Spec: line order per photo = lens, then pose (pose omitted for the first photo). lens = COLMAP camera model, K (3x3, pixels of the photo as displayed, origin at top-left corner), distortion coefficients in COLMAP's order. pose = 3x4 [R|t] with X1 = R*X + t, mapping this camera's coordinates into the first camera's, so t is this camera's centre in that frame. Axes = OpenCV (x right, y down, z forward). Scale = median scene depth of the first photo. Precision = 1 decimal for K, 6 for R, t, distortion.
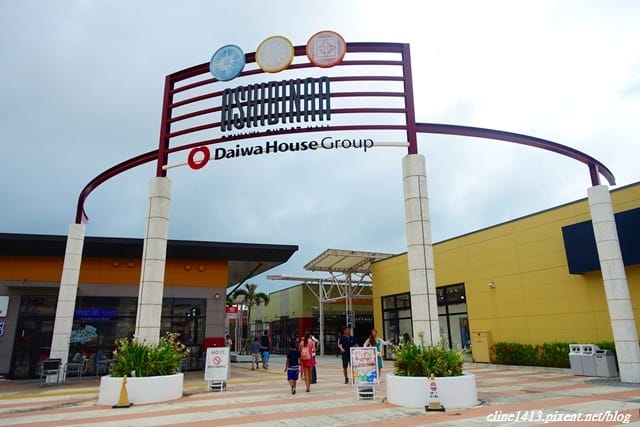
lens RADIAL K [[440.4, 0, 319.0], [0, 440.4, 211.5], [0, 0, 1]] dist [0.010450, -0.001313]
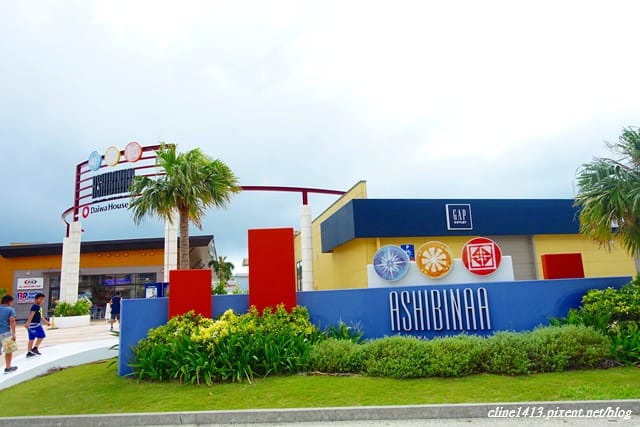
lens RADIAL K [[440.4, 0, 321.4], [0, 440.4, 214.7], [0, 0, 1]] dist [0.010450, -0.001313]
pose [[0.970258, -0.067798, -0.232383, 1.235665], [0.095259, 0.989461, 0.109055, -0.226976], [0.222541, -0.127948, 0.966491, -0.708787]]
